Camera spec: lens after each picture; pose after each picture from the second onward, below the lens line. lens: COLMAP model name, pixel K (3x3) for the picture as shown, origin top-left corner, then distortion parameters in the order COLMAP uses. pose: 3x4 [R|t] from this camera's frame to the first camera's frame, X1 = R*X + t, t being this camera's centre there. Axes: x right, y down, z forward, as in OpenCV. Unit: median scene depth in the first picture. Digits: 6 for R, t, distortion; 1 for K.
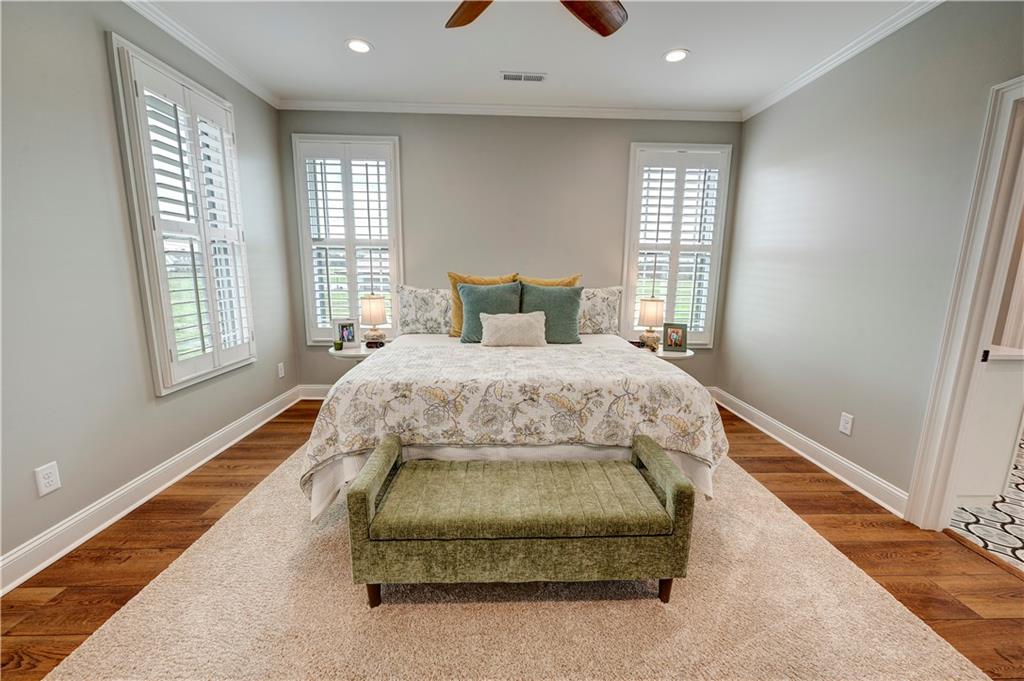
lens RADIAL K [[406.3, 0, 512.0], [0, 406.3, 340.5], [0, 0, 1]] dist [-0.000998, -0.000083]
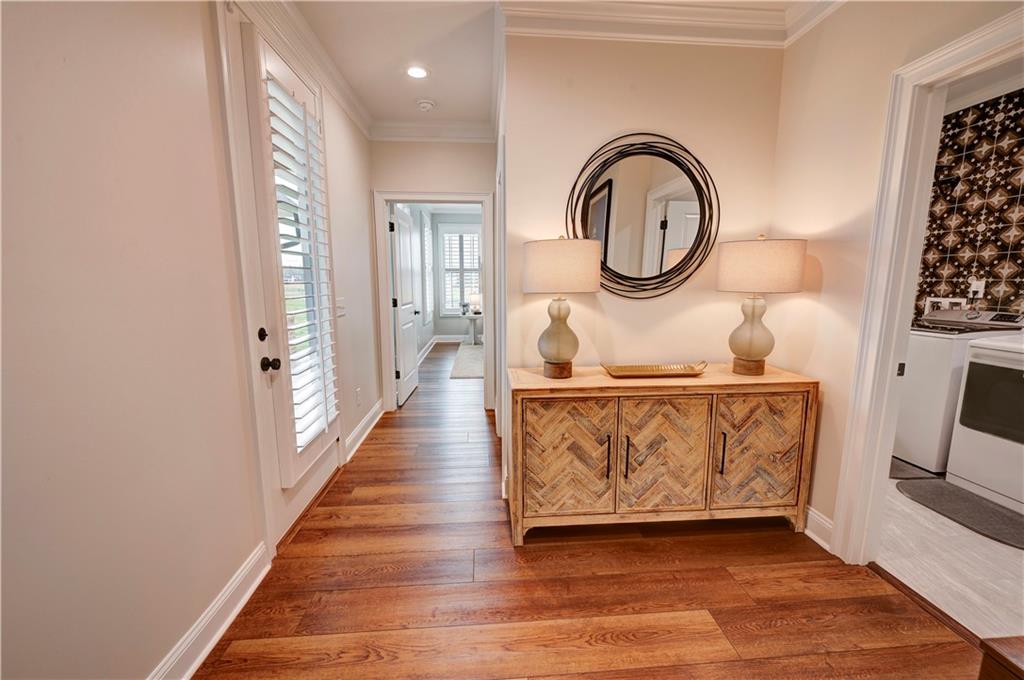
lens RADIAL K [[409.7, 0, 514.0], [0, 409.7, 339.7], [0, 0, 1]] dist [-0.001265, -0.000390]
pose [[0.999178, -0.018198, 0.036232, -0.244631], [0.019424, 0.999241, -0.033771, 0.280927], [-0.035590, 0.034447, 0.998773, -1.549667]]
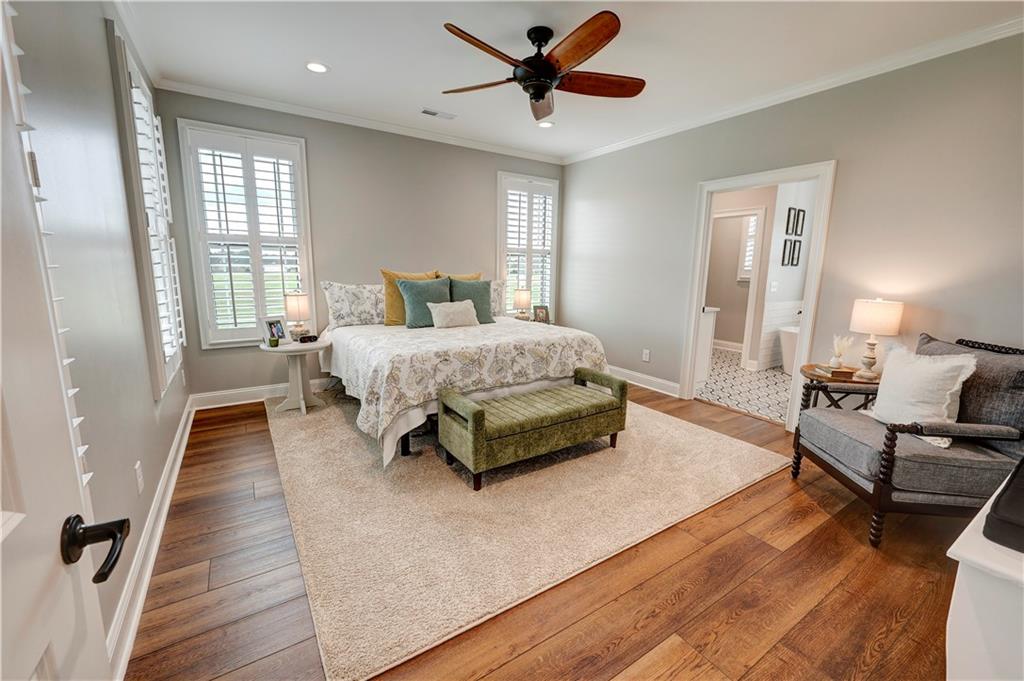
lens RADIAL K [[409.7, 0, 514.0], [0, 409.7, 340.2], [0, 0, 1]] dist [-0.001265, -0.000390]
pose [[0.857031, -0.089265, 0.507474, -0.474619], [0.084639, 0.995890, 0.032237, 0.027028], [-0.508266, 0.015324, 0.861064, -0.200566]]
